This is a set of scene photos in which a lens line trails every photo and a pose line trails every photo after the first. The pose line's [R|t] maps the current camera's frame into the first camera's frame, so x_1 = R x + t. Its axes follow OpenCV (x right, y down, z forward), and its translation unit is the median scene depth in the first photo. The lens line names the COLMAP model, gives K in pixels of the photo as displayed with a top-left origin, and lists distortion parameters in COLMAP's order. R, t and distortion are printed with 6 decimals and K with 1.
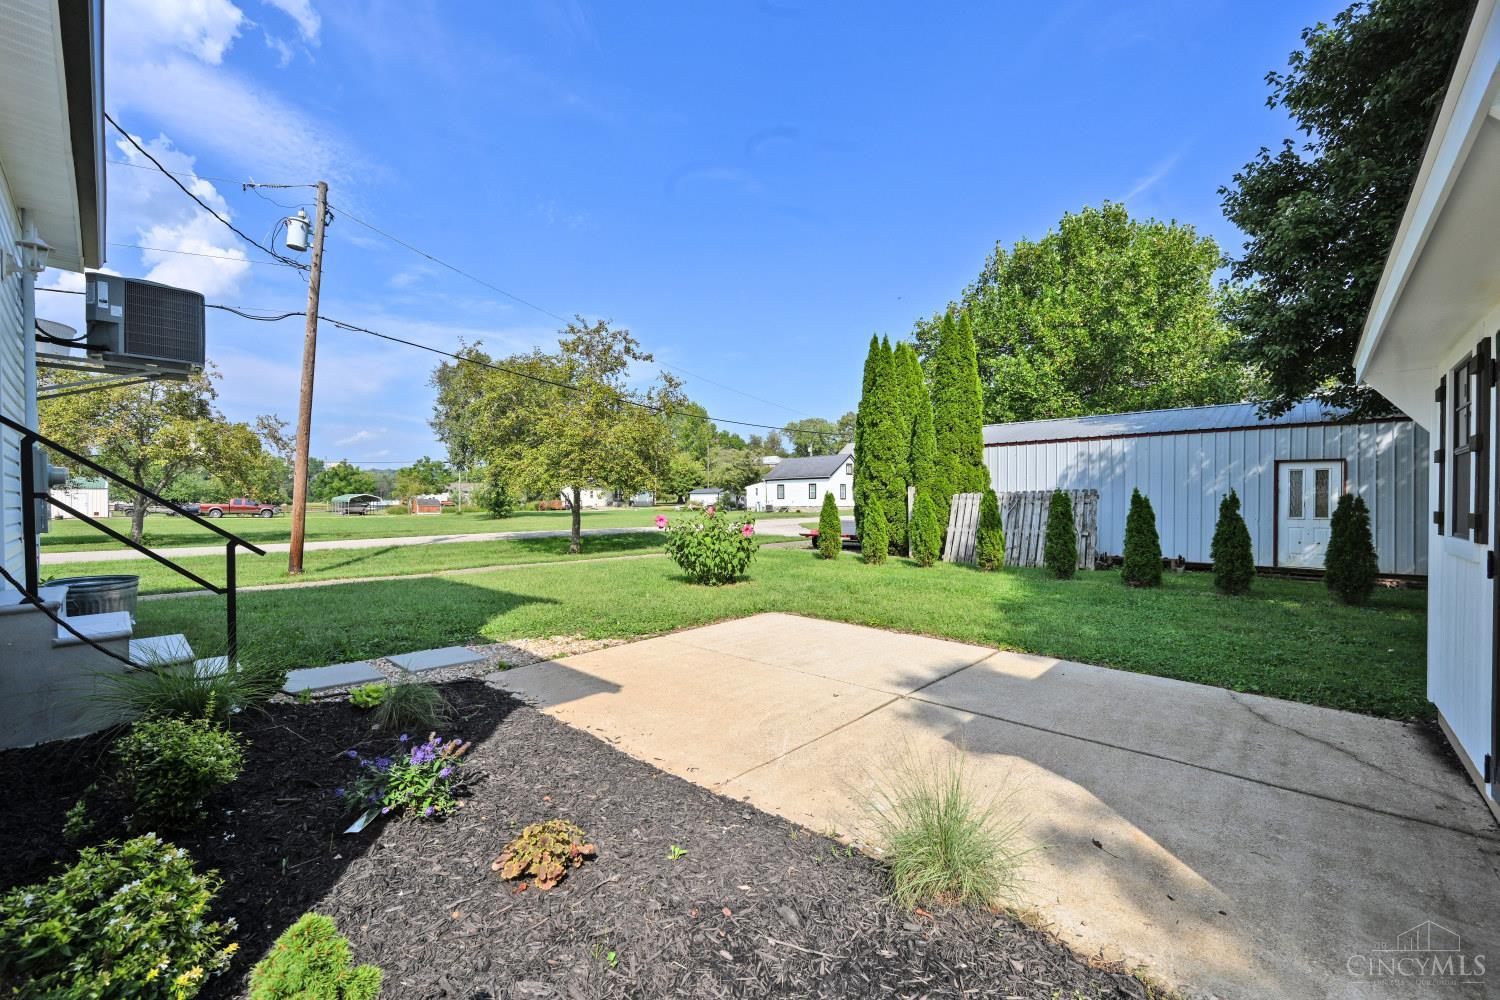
lens RADIAL K [[597.6, 0, 750.0], [0, 597.6, 500.0], [0, 0, 1]] dist [0.001222, 0.000048]
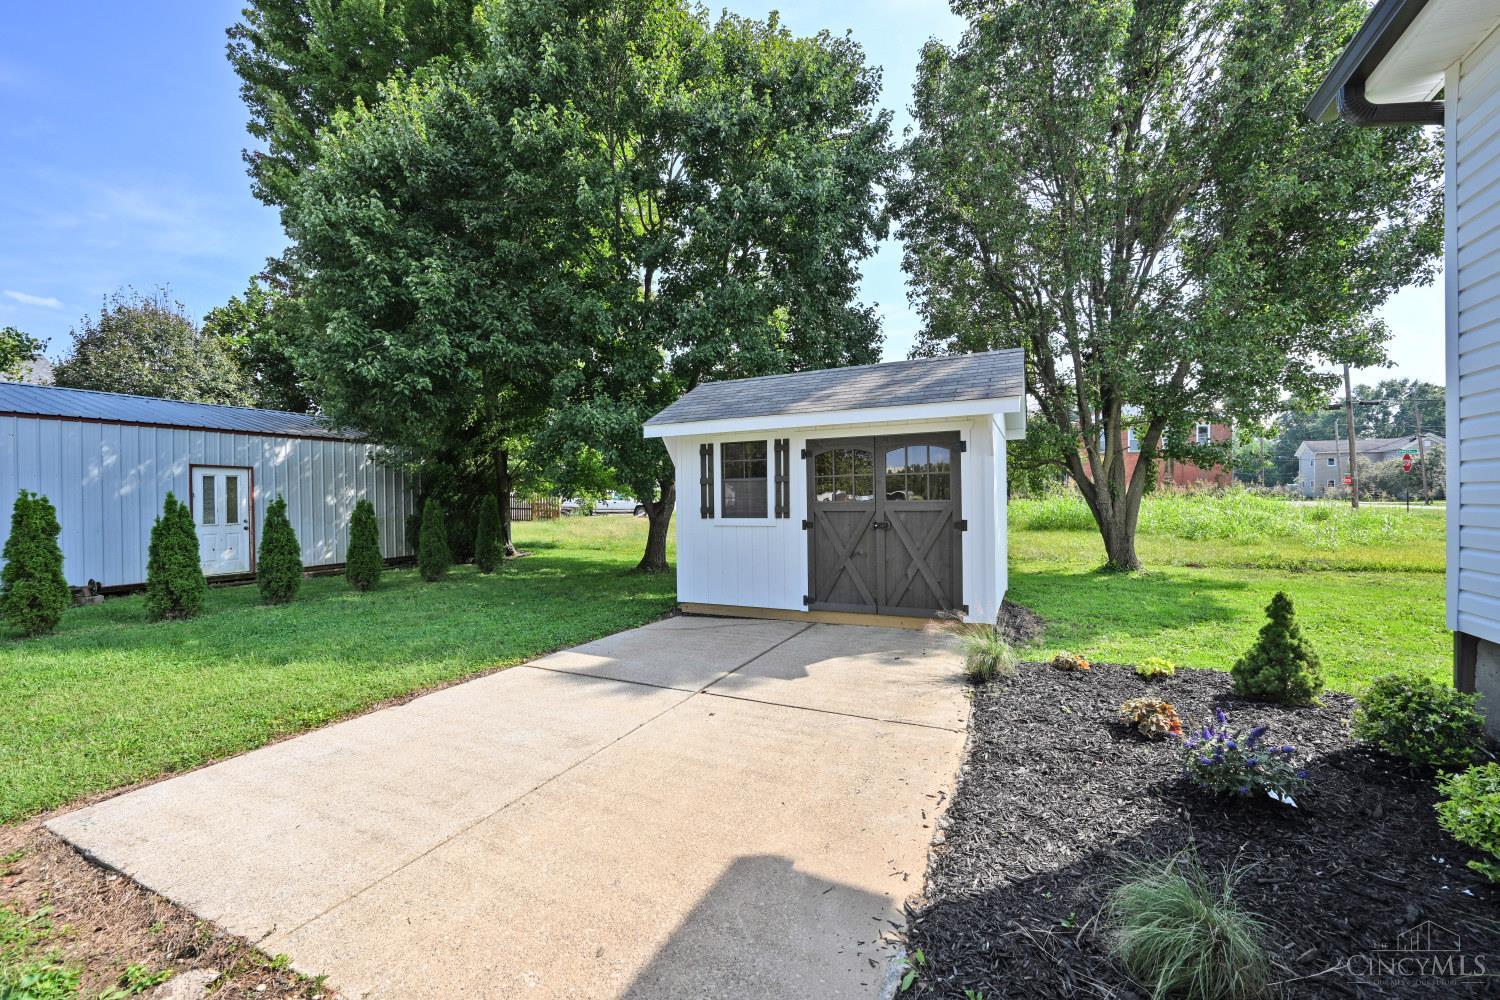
lens RADIAL K [[602.8, 0, 750.0], [0, 602.8, 500.0], [0, 0, 1]] dist [-0.001637, -0.000062]
pose [[-0.295553, 0.000408, 0.955326, -0.536540], [0.011207, 0.999933, 0.003040, -0.005893], [-0.955260, 0.011604, -0.295538, 0.847508]]
